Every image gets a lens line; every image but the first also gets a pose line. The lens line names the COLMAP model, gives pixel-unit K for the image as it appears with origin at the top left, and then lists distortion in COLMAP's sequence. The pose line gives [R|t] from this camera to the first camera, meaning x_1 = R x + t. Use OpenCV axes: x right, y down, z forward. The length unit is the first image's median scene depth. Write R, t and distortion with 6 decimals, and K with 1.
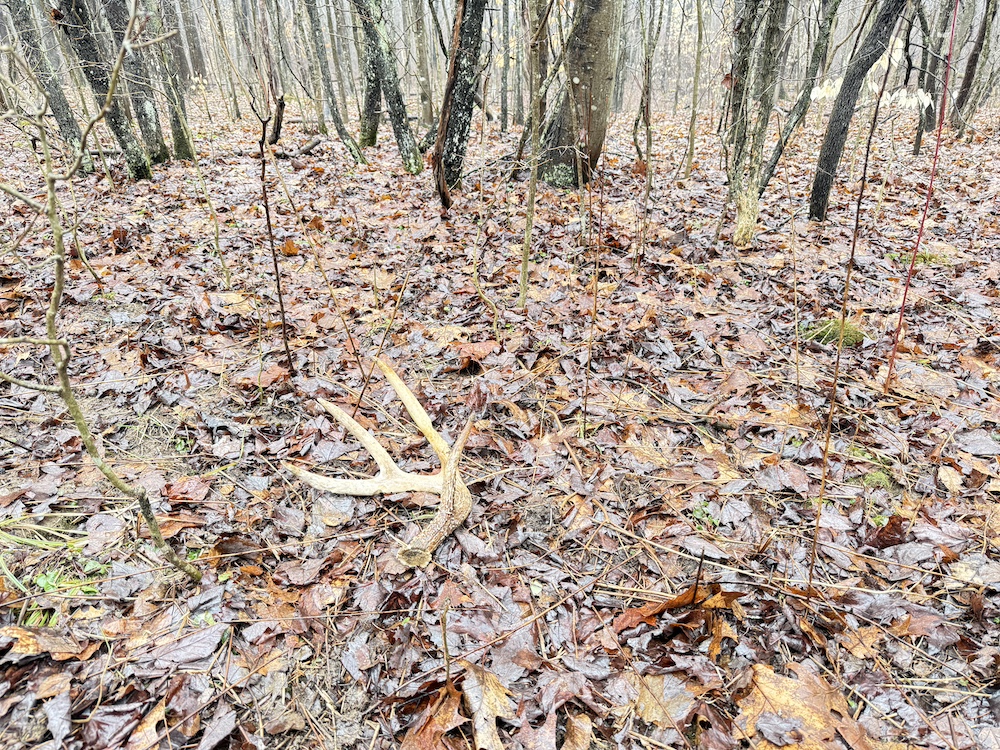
lens RADIAL K [[701.2, 0, 499.6], [0, 701.2, 370.4], [0, 0, 1]] dist [0.025468, -0.049360]
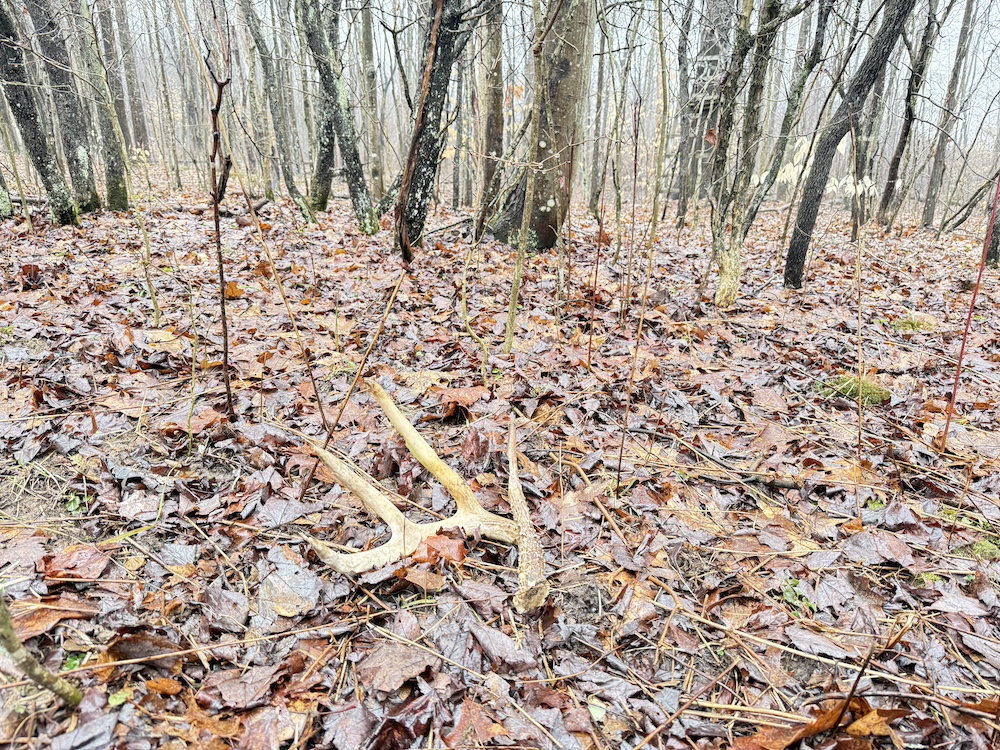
lens RADIAL K [[701.2, 0, 502.7], [0, 701.2, 370.1], [0, 0, 1]] dist [0.025468, -0.049360]
pose [[0.995496, 0.024842, 0.091487, -0.064212], [-0.013818, 0.992773, -0.119213, 0.040141], [-0.093787, 0.117412, 0.988645, 0.177024]]
